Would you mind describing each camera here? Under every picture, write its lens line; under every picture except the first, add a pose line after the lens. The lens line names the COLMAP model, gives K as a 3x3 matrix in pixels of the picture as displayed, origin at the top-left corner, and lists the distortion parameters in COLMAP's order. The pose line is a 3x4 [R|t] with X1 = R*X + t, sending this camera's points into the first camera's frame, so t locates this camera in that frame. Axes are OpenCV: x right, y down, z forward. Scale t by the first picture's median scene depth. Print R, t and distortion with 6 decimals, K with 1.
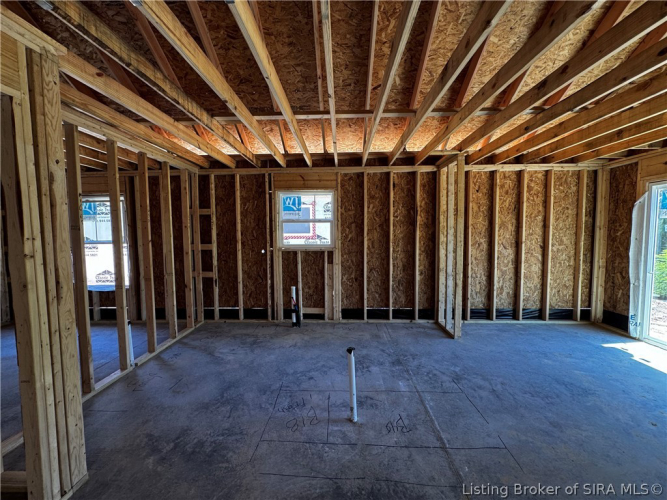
lens RADIAL K [[267.5, 0, 333.5], [0, 267.5, 250.0], [0, 0, 1]] dist [-0.002073, -0.000033]
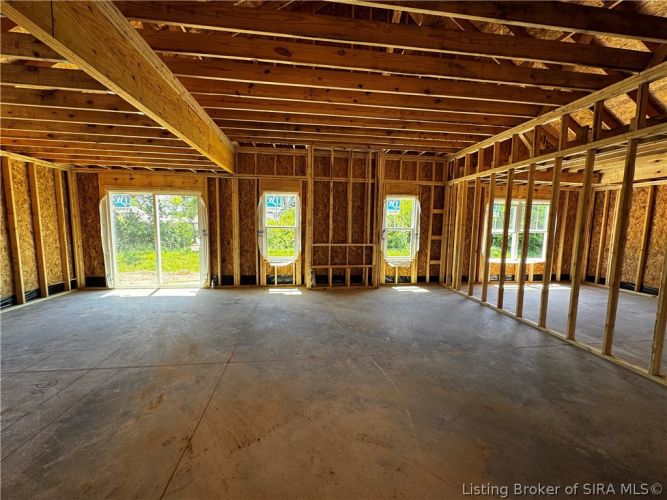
lens RADIAL K [[267.5, 0, 333.5], [0, 267.5, 250.0], [0, 0, 1]] dist [-0.002073, -0.000033]
pose [[-0.151046, -0.098329, 0.983624, -0.489300], [0.044871, 0.993333, 0.106190, -0.001433], [-0.987508, 0.060176, -0.145627, -0.056195]]
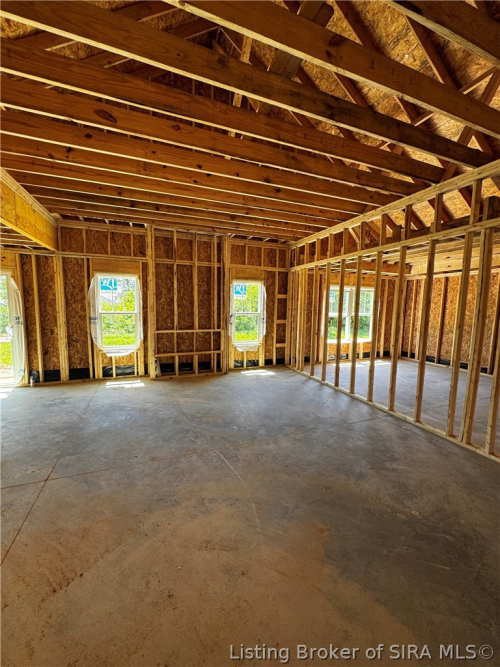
lens RADIAL K [[267.5, 0, 250.8], [0, 267.5, 334.8], [0, 0, 1]] dist [-0.002073, -0.000033]
pose [[-0.387733, -0.102176, 0.916091, -0.465989], [0.041781, 0.990868, 0.128200, -0.018166], [-0.920824, 0.087983, -0.379923, -0.084659]]
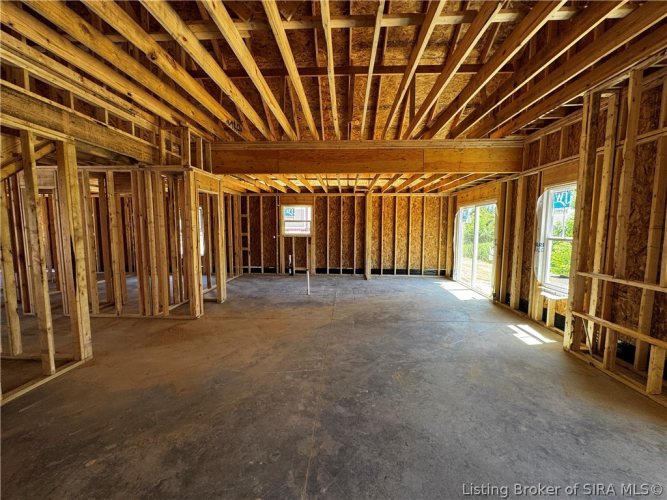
lens RADIAL K [[267.5, 0, 333.5], [0, 267.5, 250.0], [0, 0, 1]] dist [-0.002073, -0.000033]
pose [[0.999513, 0.014652, -0.027560, 0.216330], [-0.013825, 0.999456, 0.029933, 0.035817], [0.027983, -0.029537, 0.999172, -0.914895]]
